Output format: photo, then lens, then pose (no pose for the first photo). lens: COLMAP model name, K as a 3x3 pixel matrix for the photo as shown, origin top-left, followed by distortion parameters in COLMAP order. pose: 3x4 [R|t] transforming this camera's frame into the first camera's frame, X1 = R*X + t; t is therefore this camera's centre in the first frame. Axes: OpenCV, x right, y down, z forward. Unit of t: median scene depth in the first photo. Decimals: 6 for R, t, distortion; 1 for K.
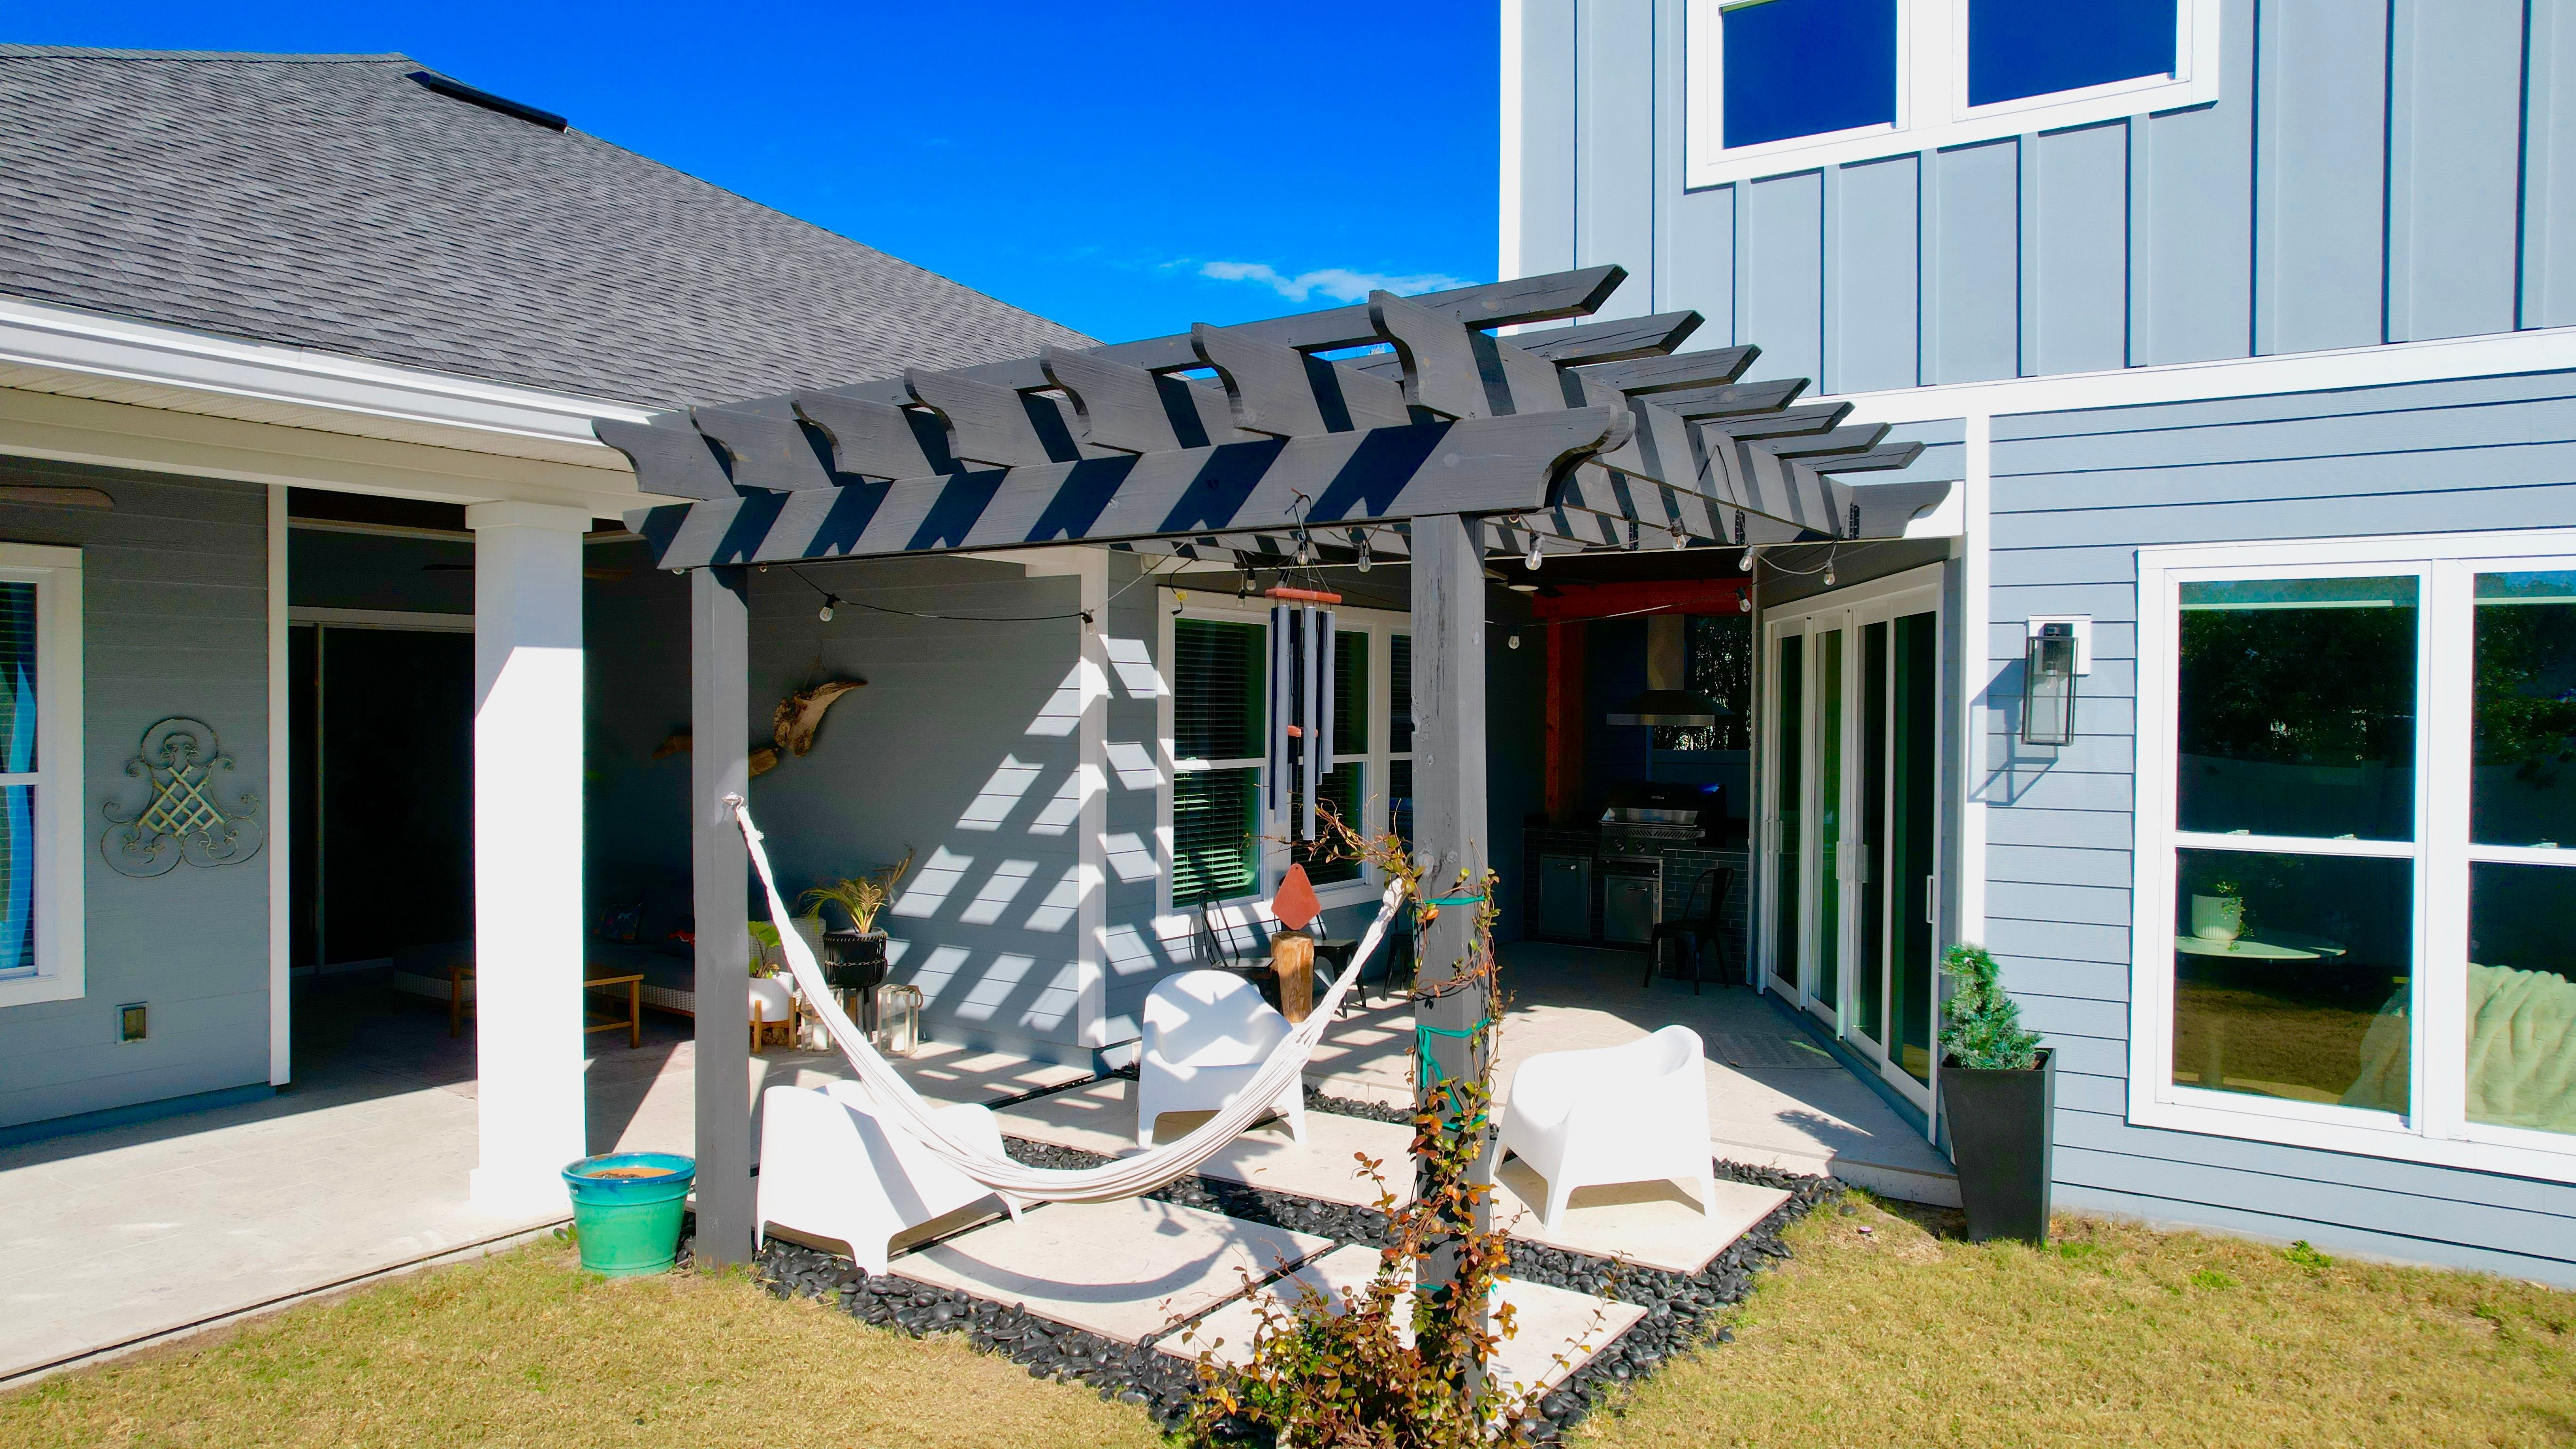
lens RADIAL K [[1646.1, 0, 1304.8], [0, 1646.1, 729.2], [0, 0, 1]] dist [-0.078093, 0.070200]
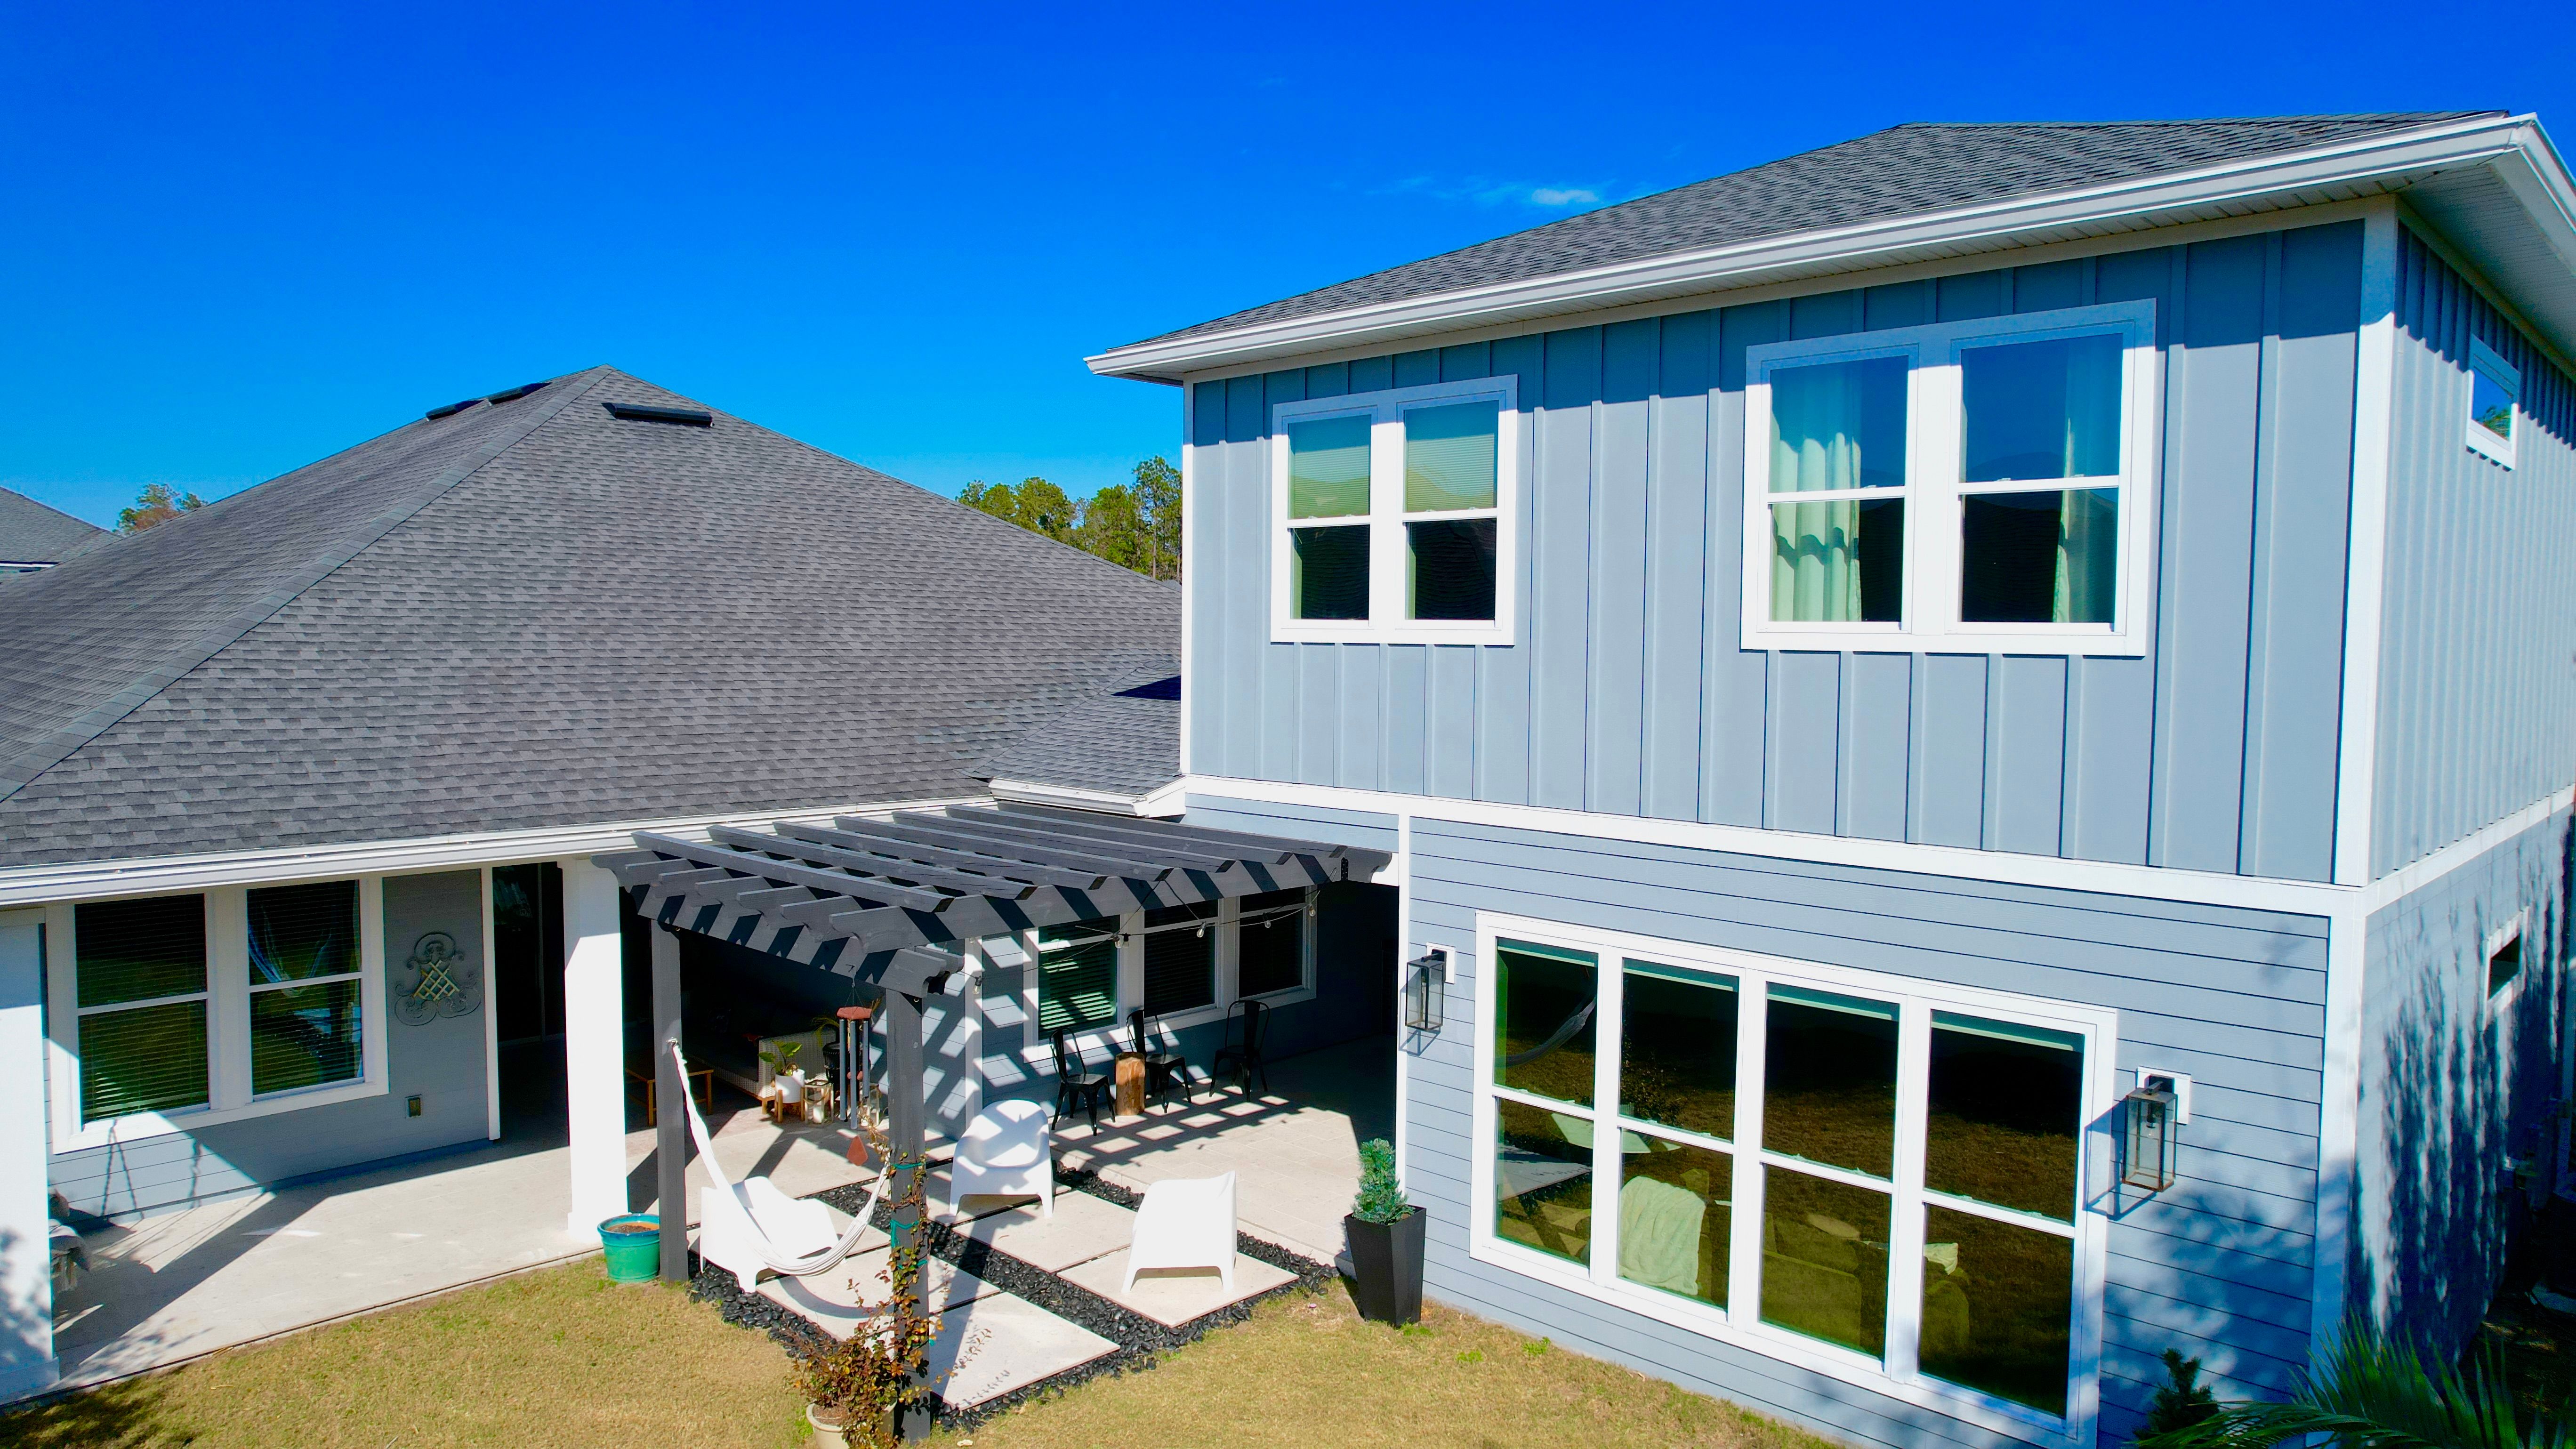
lens RADIAL K [[1646.1, 0, 1304.8], [0, 1646.1, 729.2], [0, 0, 1]] dist [-0.078093, 0.070200]
pose [[0.983935, 0.012111, -0.178116, 0.628474], [-0.004420, 0.999043, 0.043513, -0.360512], [0.178472, -0.042026, 0.983047, -0.635050]]
